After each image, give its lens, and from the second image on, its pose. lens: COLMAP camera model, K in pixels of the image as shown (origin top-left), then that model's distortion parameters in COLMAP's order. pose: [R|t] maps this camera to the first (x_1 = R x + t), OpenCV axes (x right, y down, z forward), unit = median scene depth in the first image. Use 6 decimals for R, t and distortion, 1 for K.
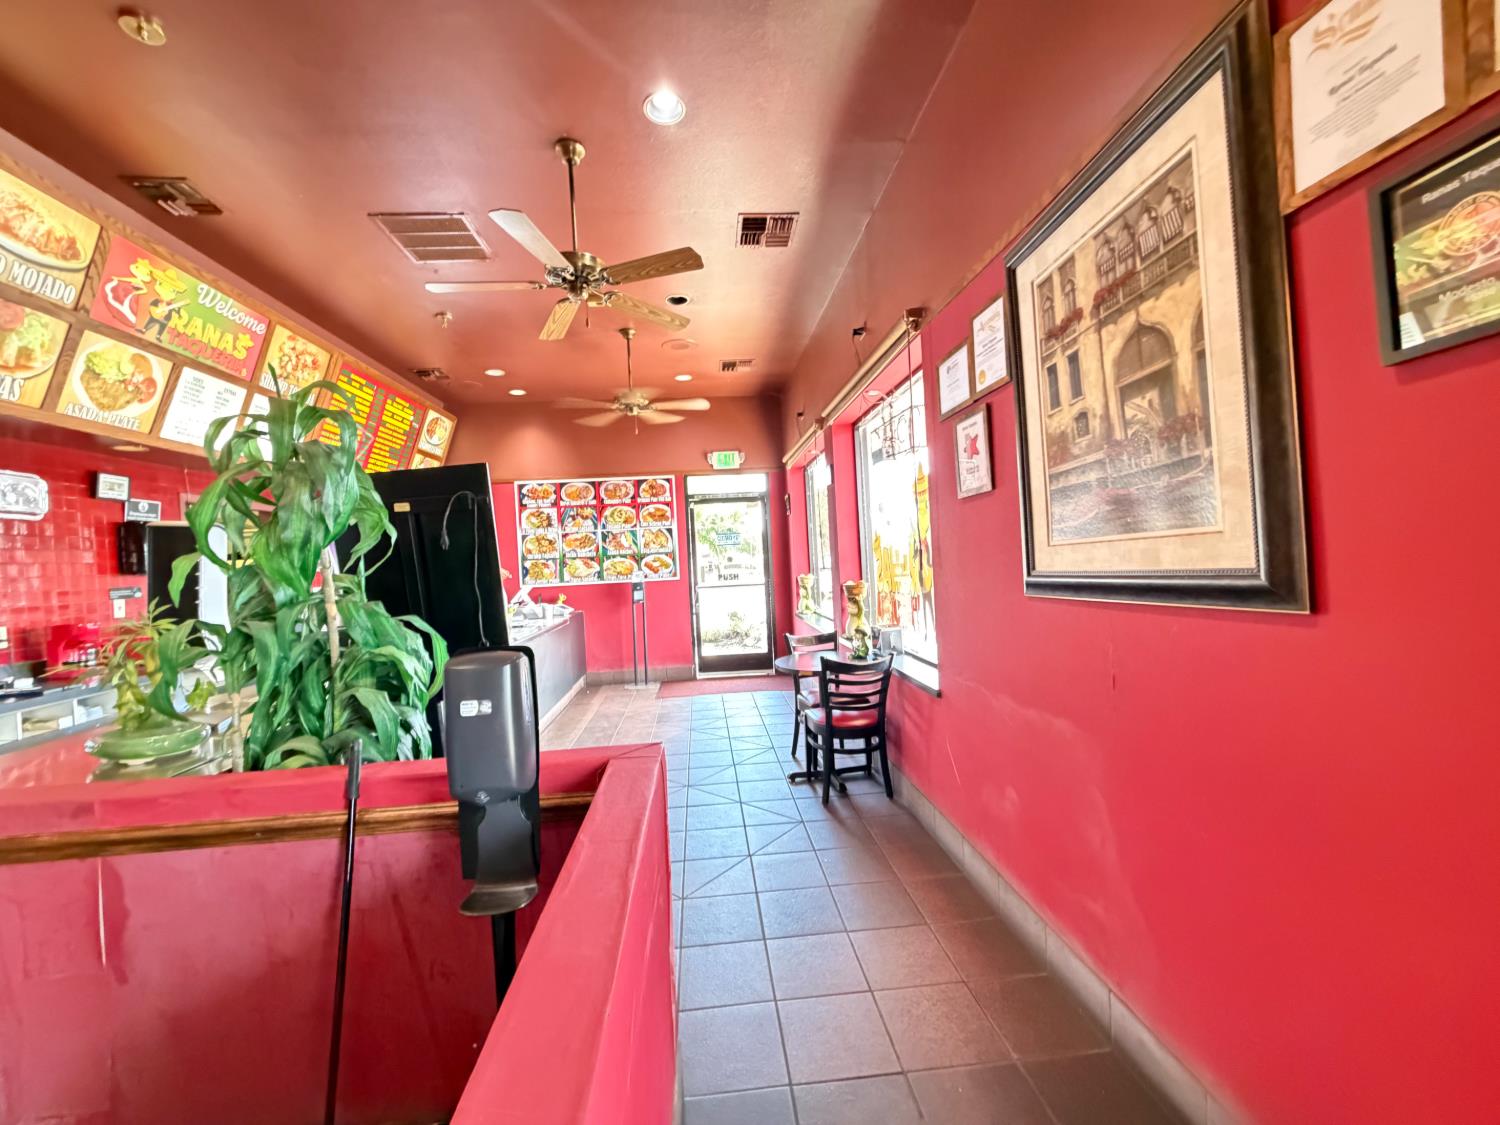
lens RADIAL K [[595.2, 0, 748.0], [0, 595.2, 564.3], [0, 0, 1]] dist [0.000099, -0.000506]
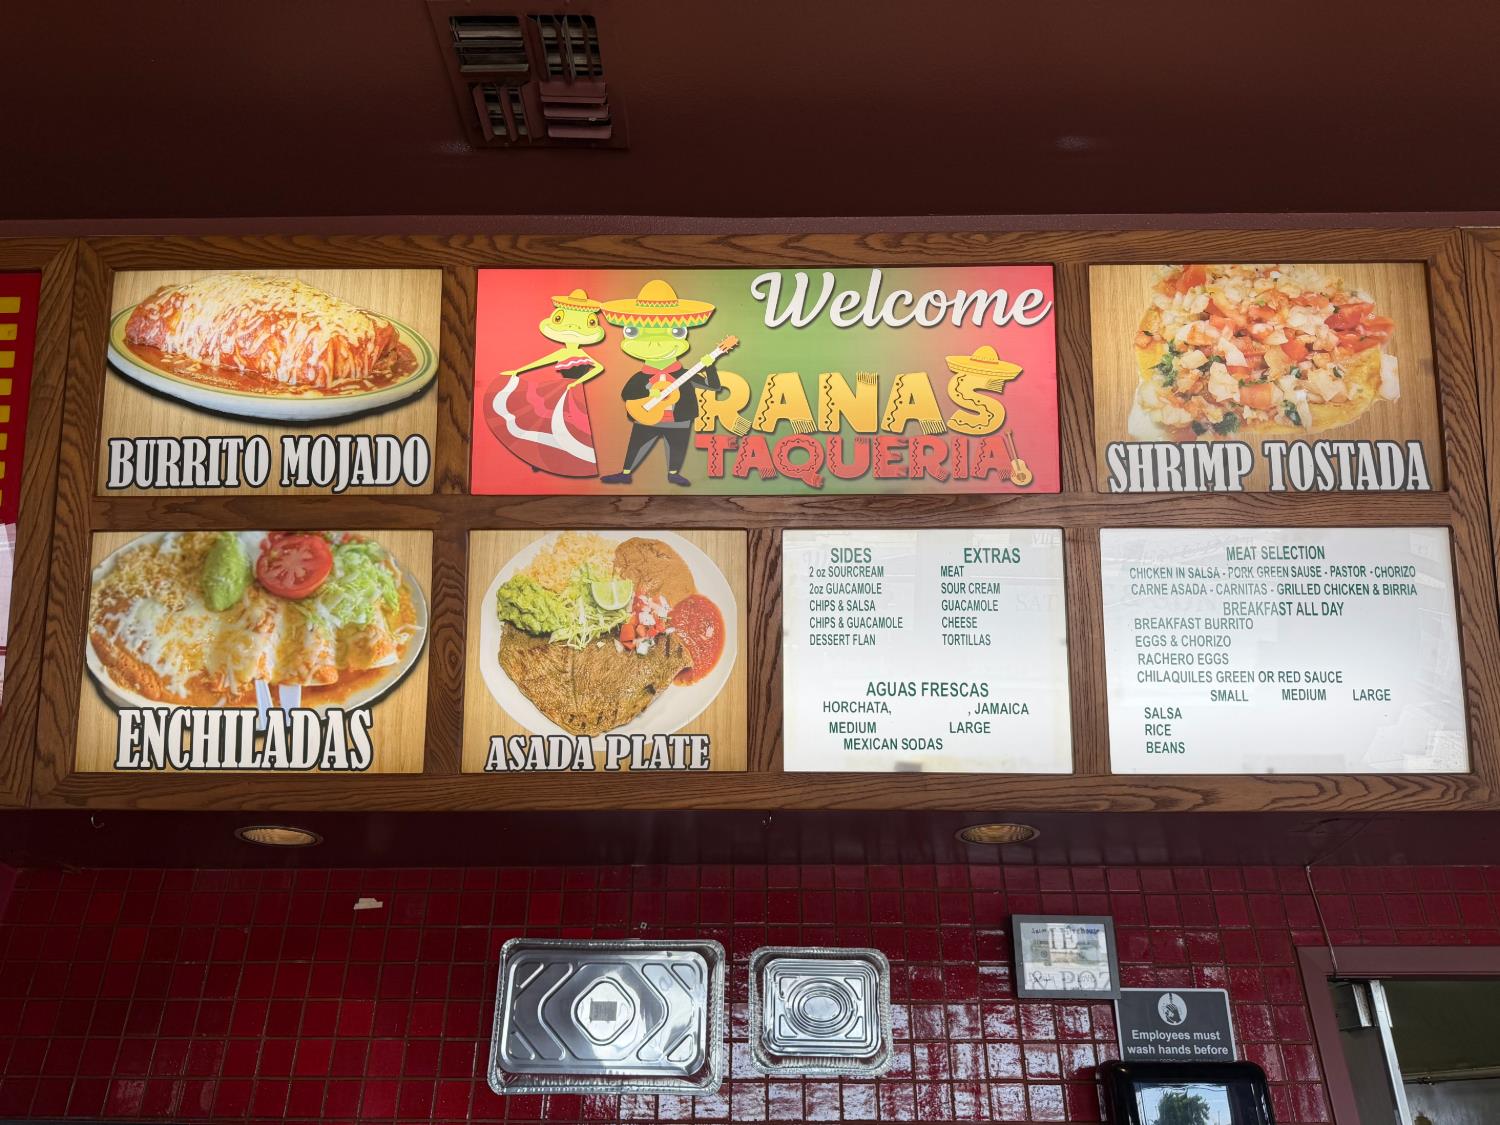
lens RADIAL K [[1043.8, 0, 753.2], [0, 1043.8, 564.2], [0, 0, 1]] dist [0.069012, -0.079866]
pose [[-0.097048, -0.425508, -0.899736, -0.229954], [-0.009058, 0.904343, -0.426710, -0.041646], [0.995239, -0.033261, -0.091619, 0.507884]]
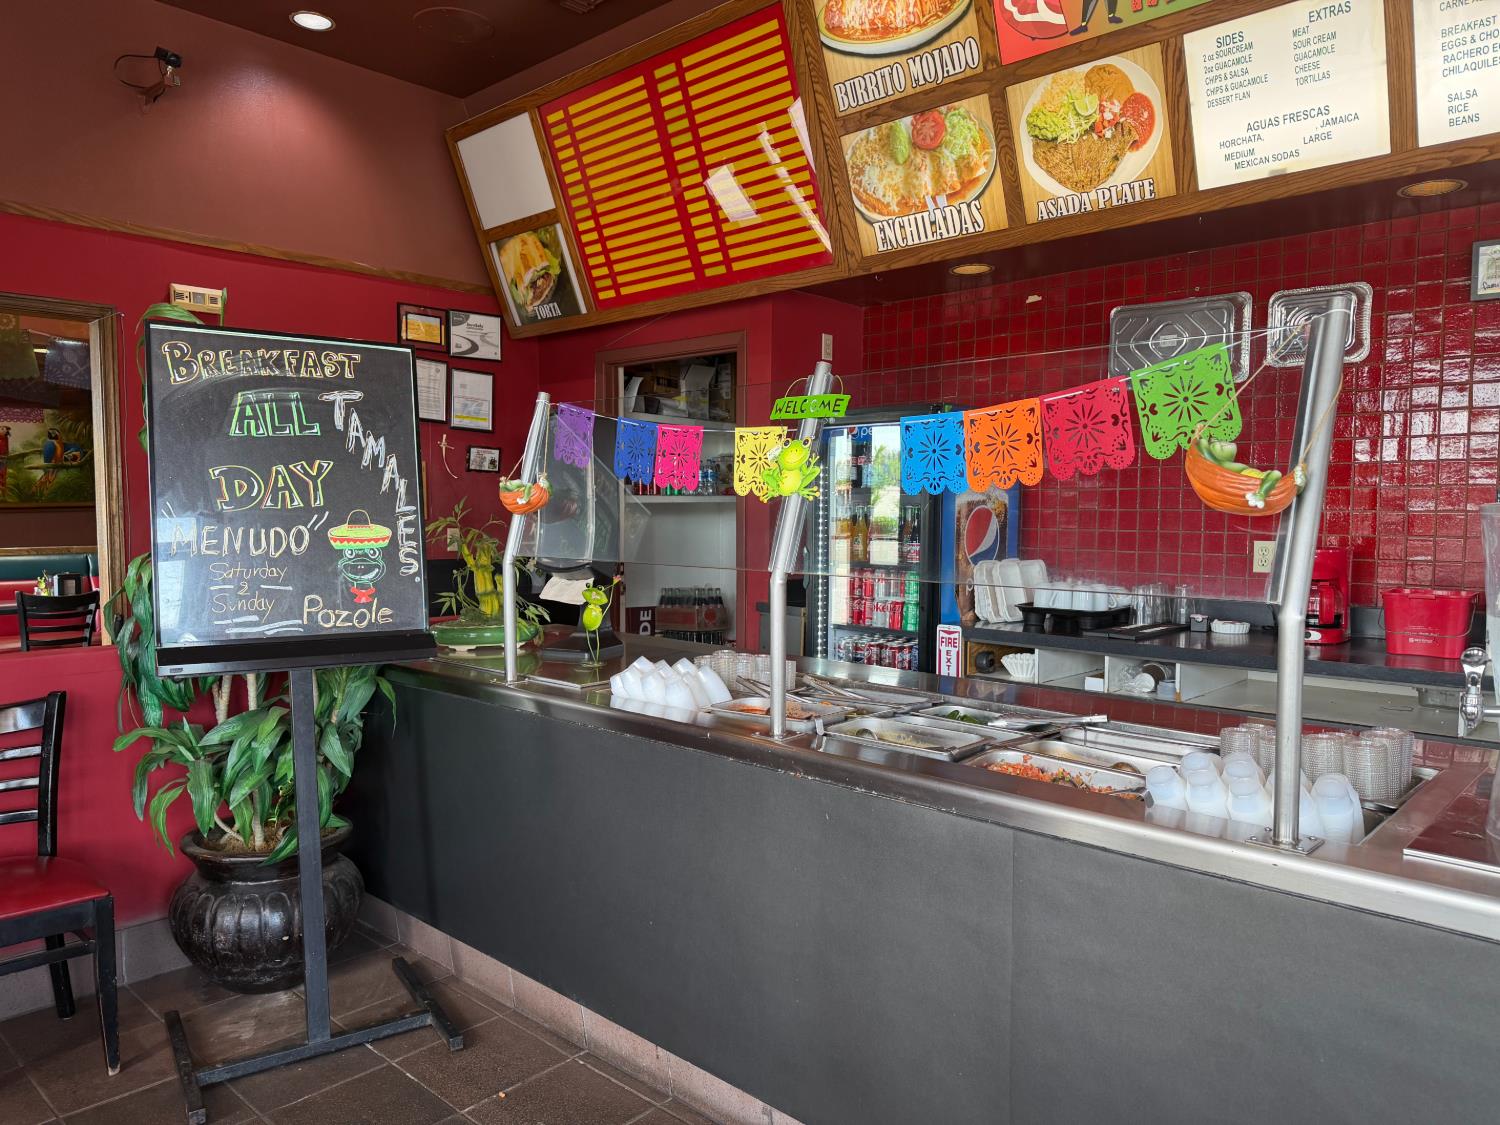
lens RADIAL K [[1043.8, 0, 749.1], [0, 1043.8, 572.7], [0, 0, 1]] dist [0.069012, -0.079866]
pose [[-0.744332, 0.090090, -0.661705, -0.036811], [0.025412, 0.993962, 0.106741, 0.001516], [0.667326, 0.062635, -0.742127, 0.703322]]
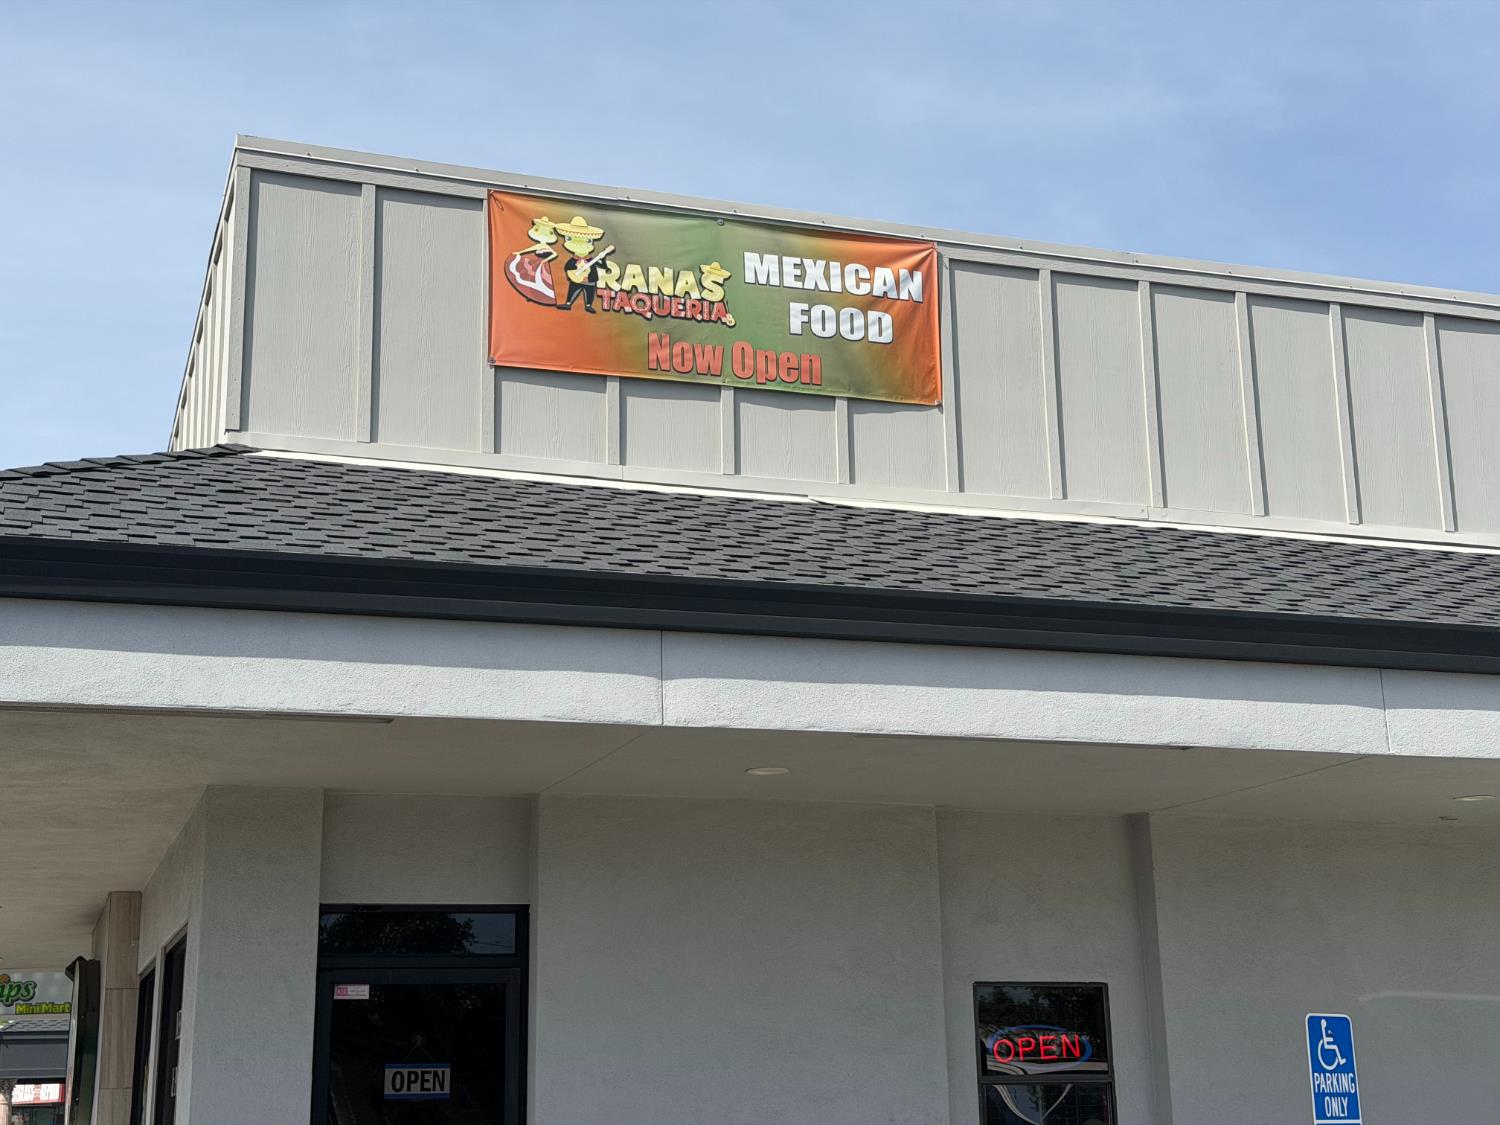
lens RADIAL K [[2081.4, 0, 759.8], [0, 2081.4, 587.1], [0, 0, 1]] dist [0.108834, 0.000000]
pose [[0.227738, -0.200762, -0.952801, 0.719635], [0.016354, 0.979165, -0.202408, 0.242108], [0.973585, 0.030514, 0.226276, 0.287553]]
